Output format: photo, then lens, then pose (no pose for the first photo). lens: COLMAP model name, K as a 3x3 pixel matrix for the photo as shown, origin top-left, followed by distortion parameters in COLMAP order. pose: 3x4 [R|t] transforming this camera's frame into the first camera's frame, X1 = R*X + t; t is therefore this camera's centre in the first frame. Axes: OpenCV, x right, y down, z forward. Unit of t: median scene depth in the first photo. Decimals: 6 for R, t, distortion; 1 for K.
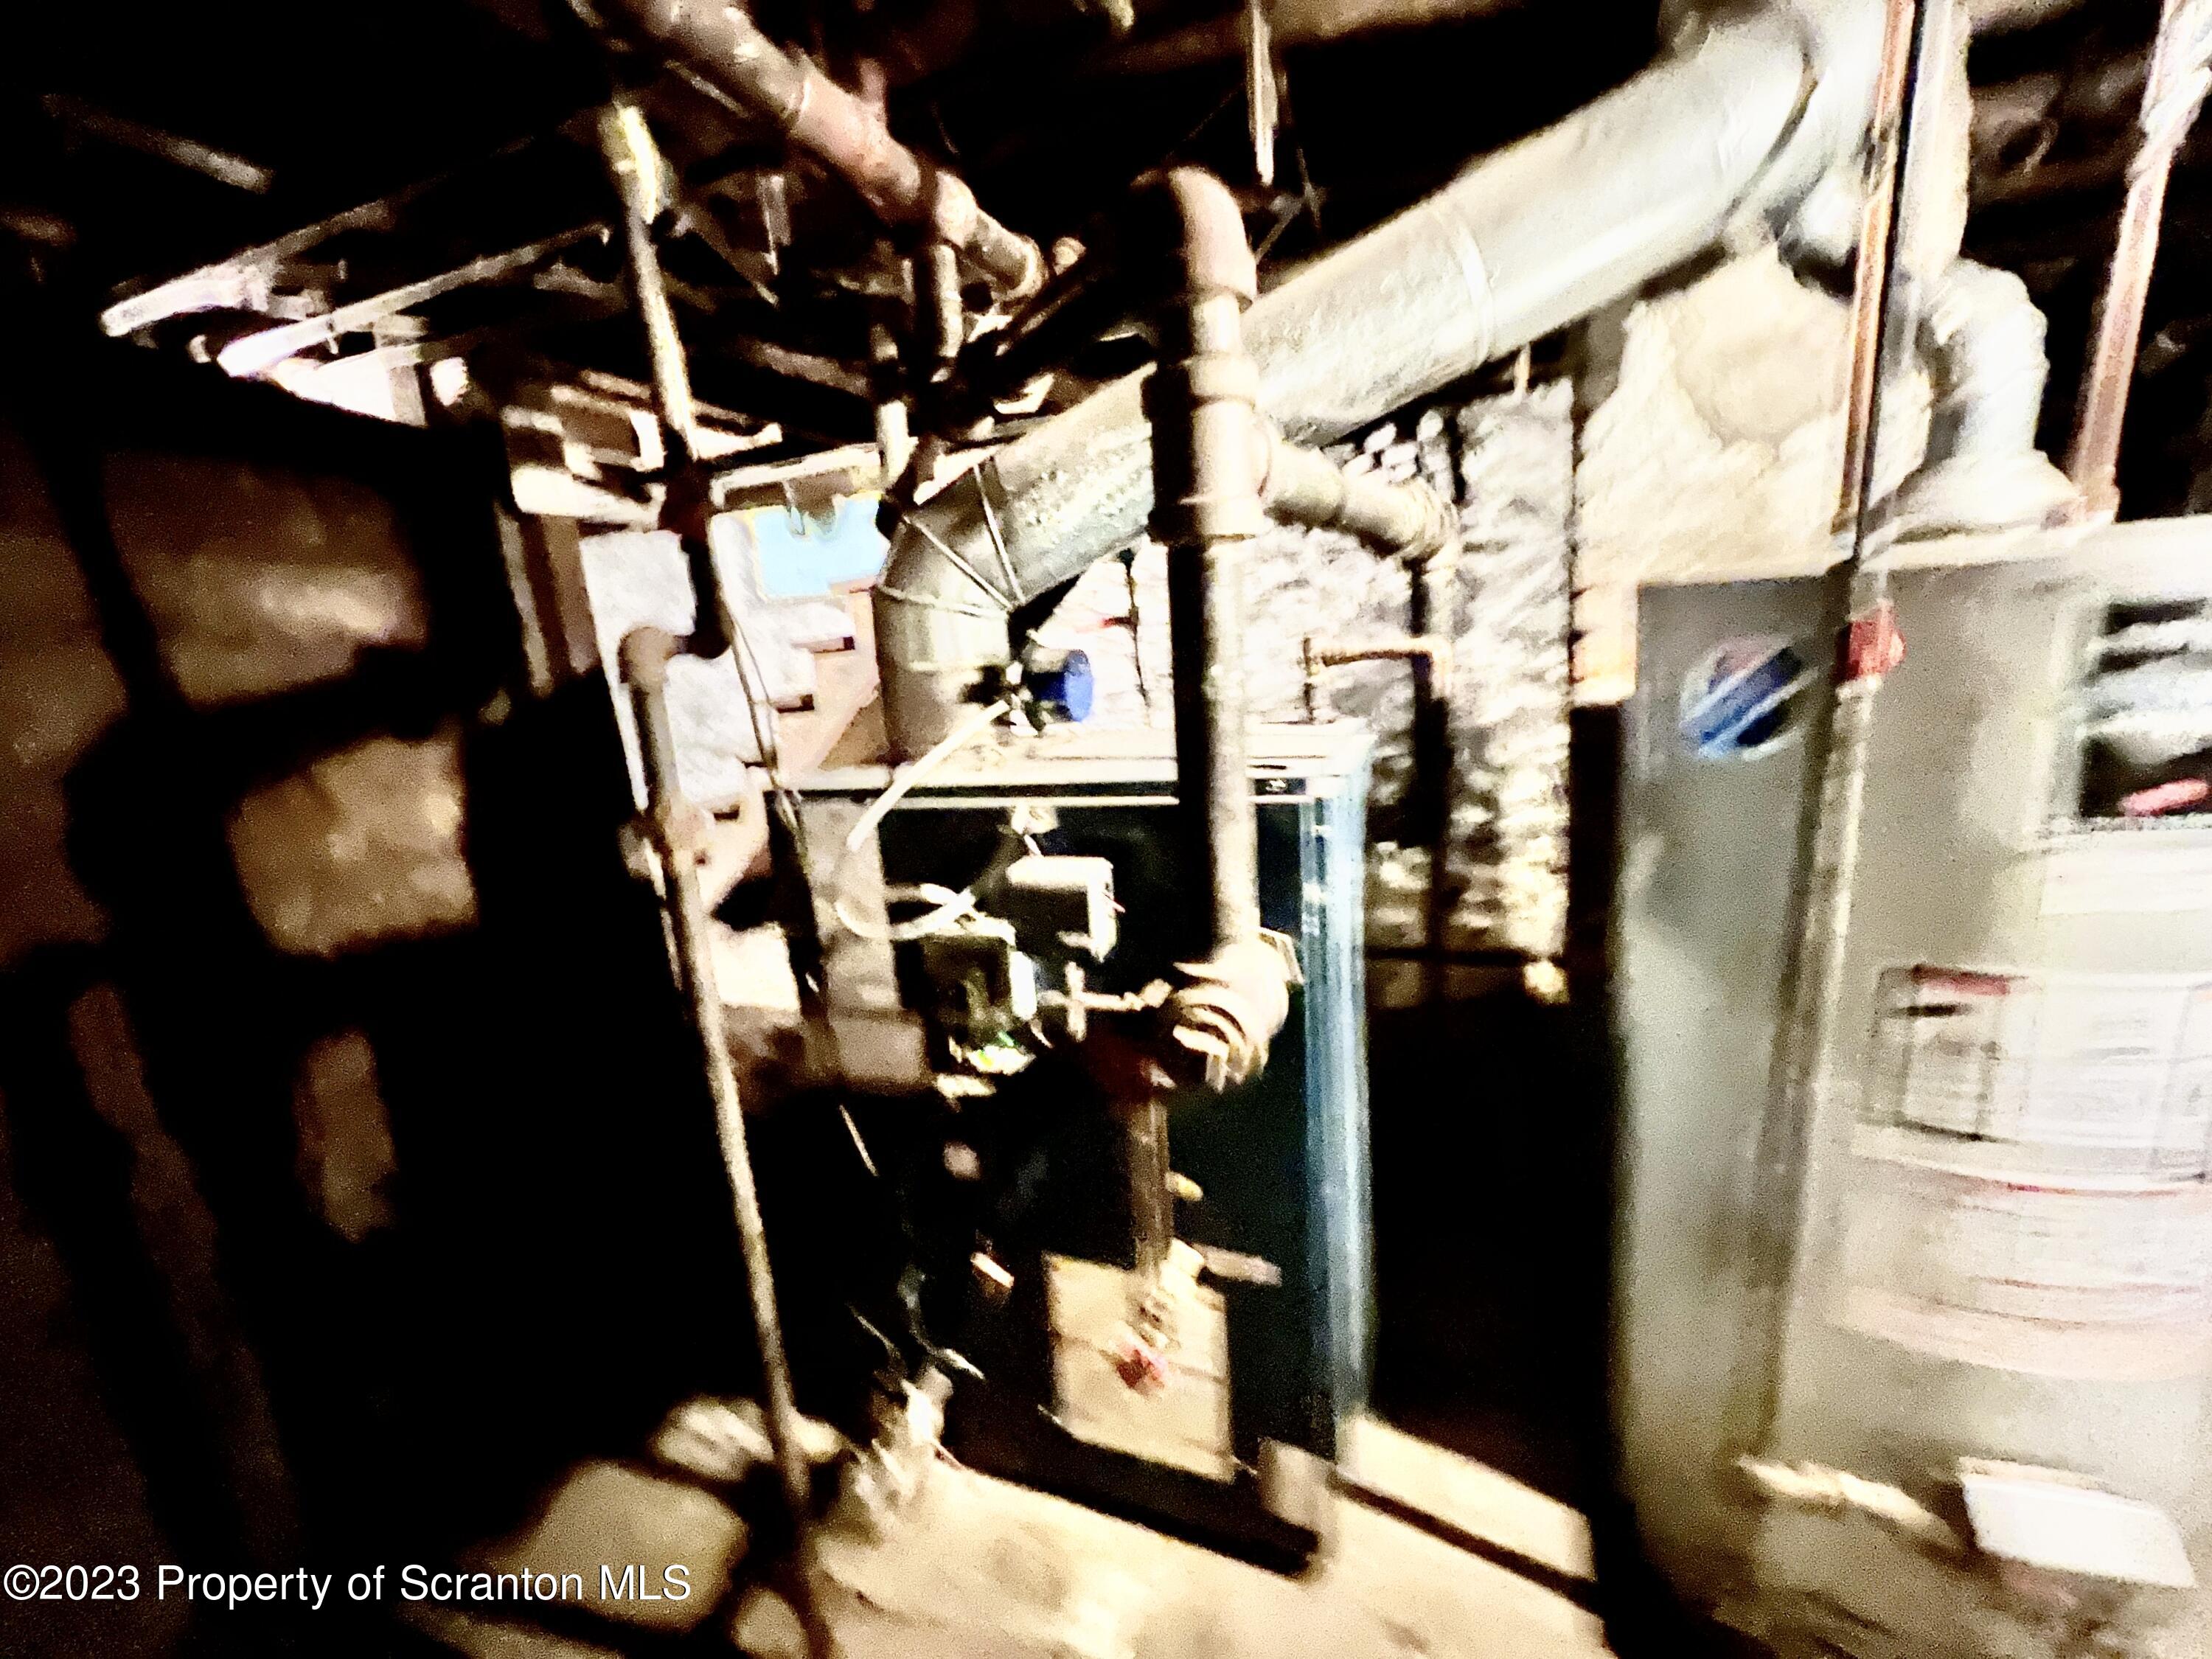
lens RADIAL K [[886.0, 0, 1106.0], [0, 886.0, 829.5], [0, 0, 1]] dist [-0.002174, -0.000170]
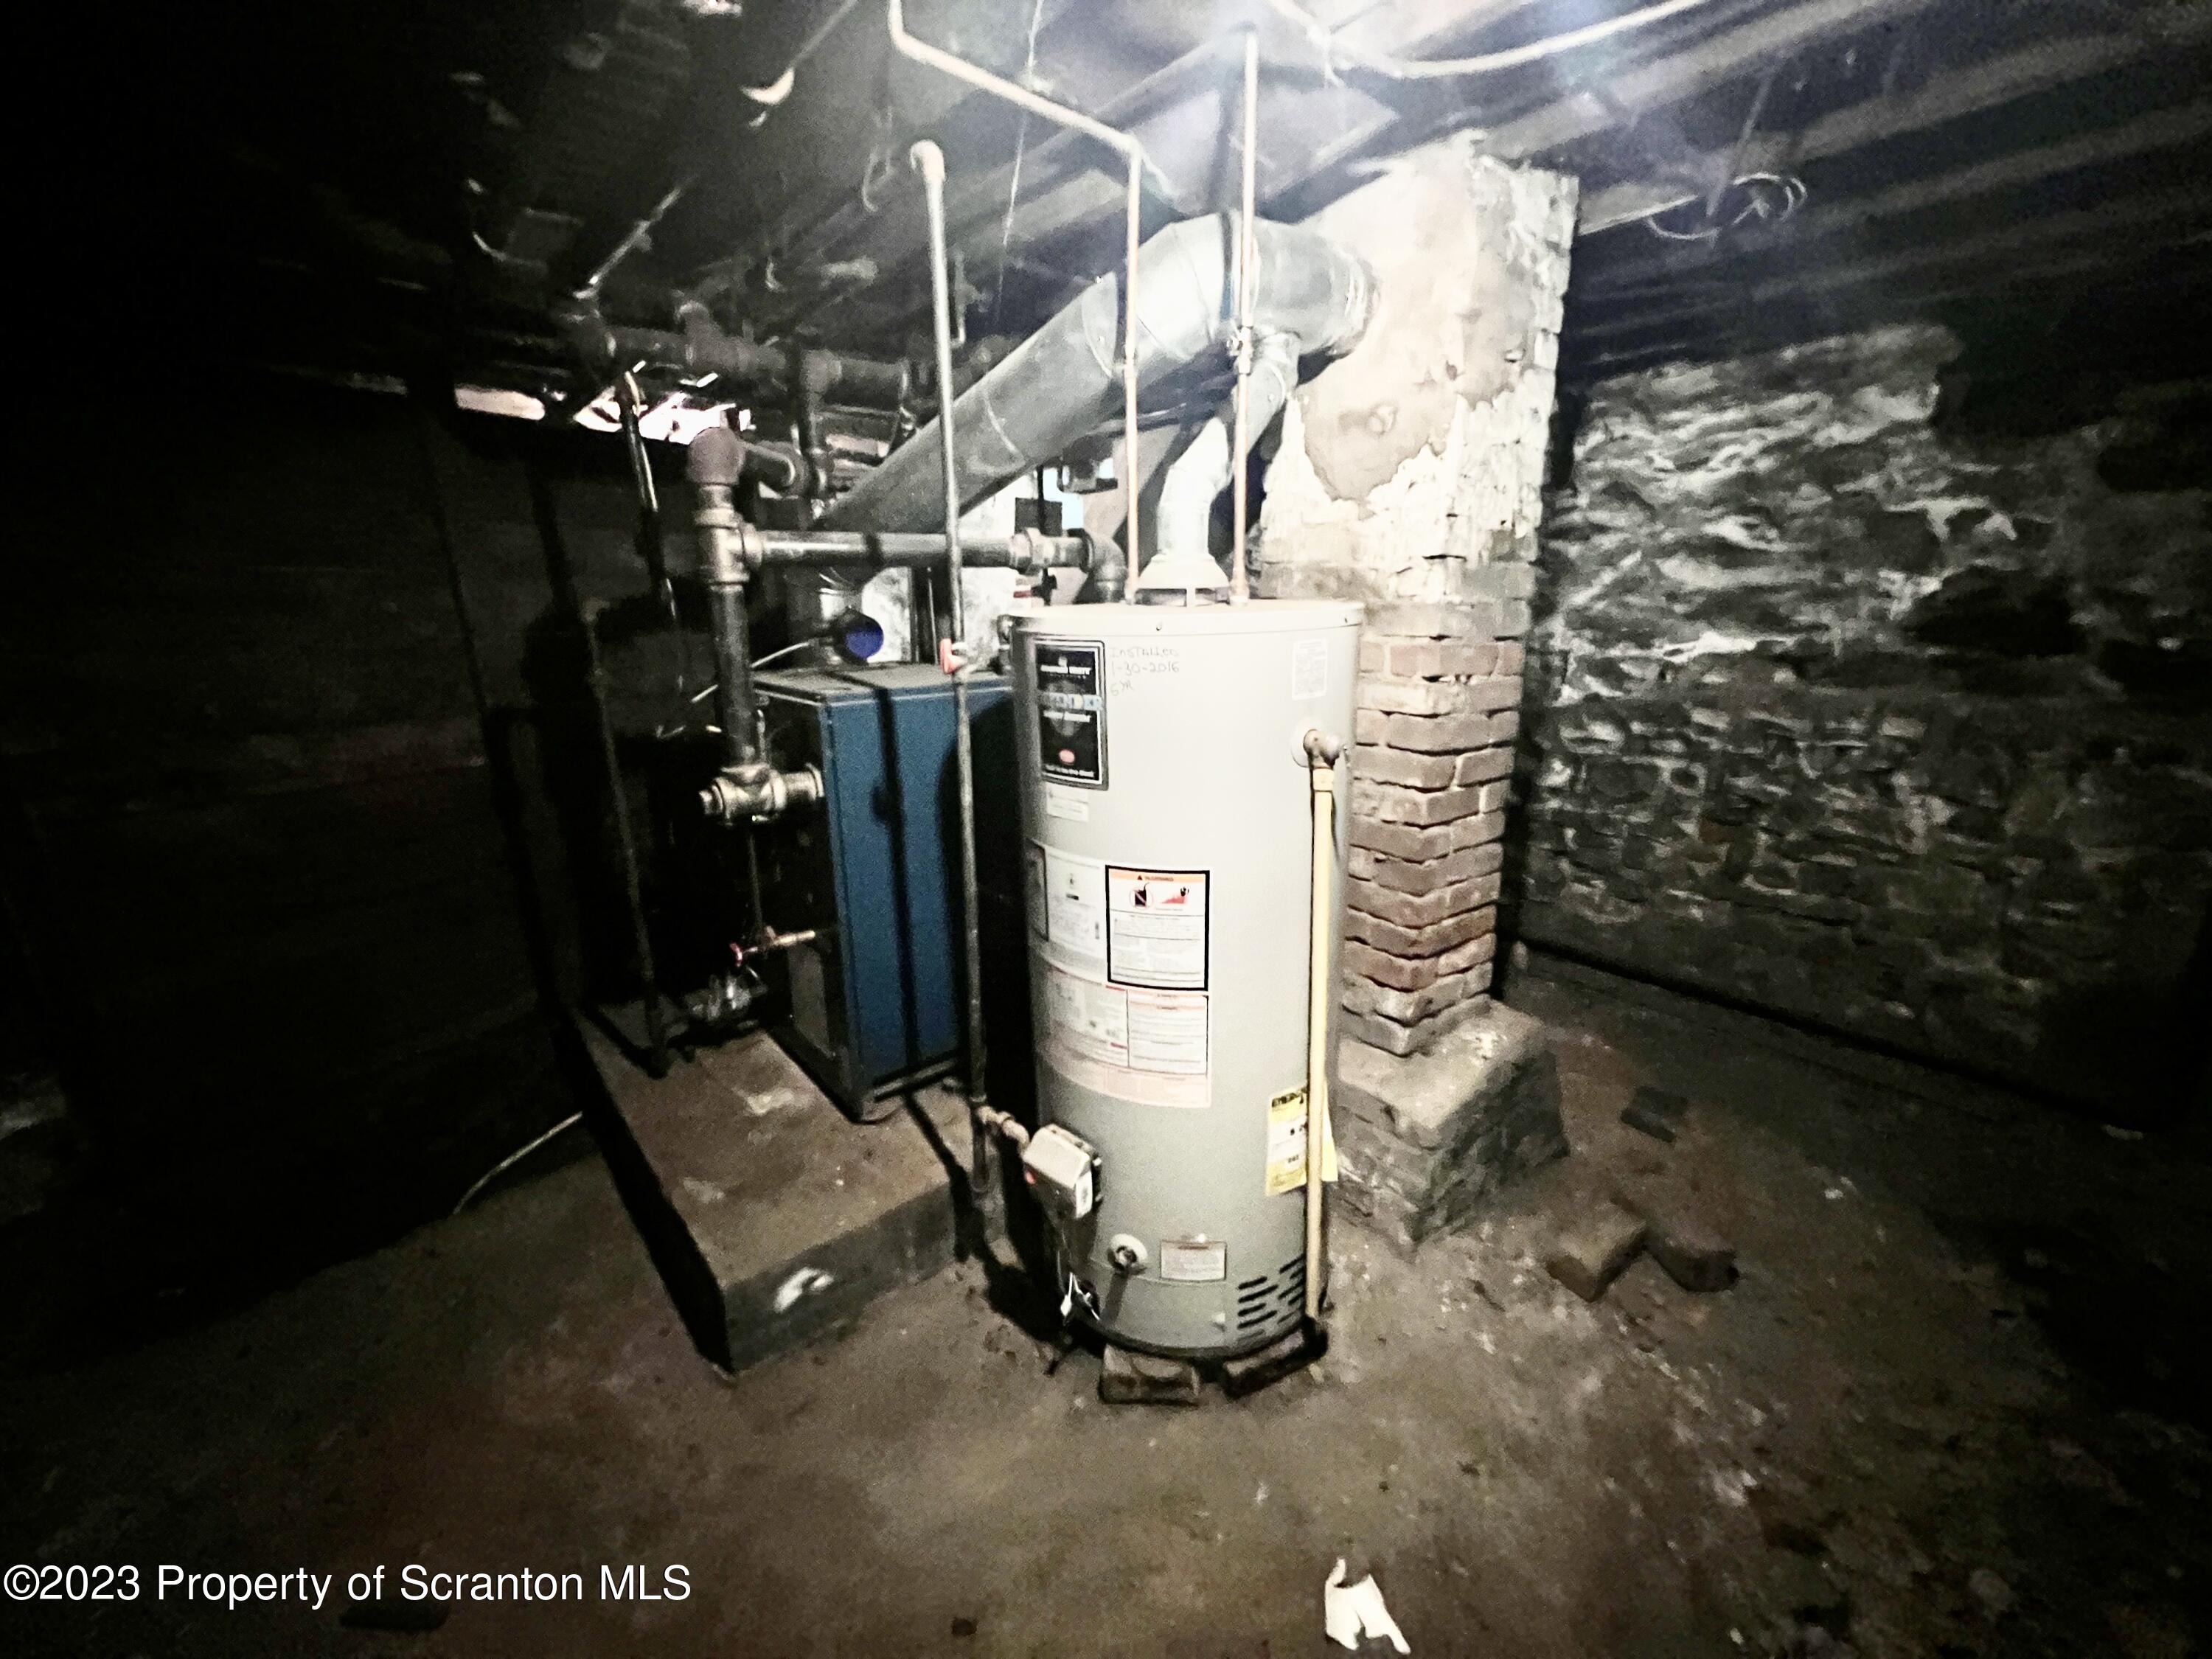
lens RADIAL K [[886.0, 0, 1106.0], [0, 886.0, 829.5], [0, 0, 1]] dist [-0.002174, -0.000170]
pose [[0.881655, 0.192040, -0.431050, 0.917625], [-0.155823, 0.980688, 0.118198, -0.051552], [0.445425, -0.037042, 0.894553, -0.296052]]
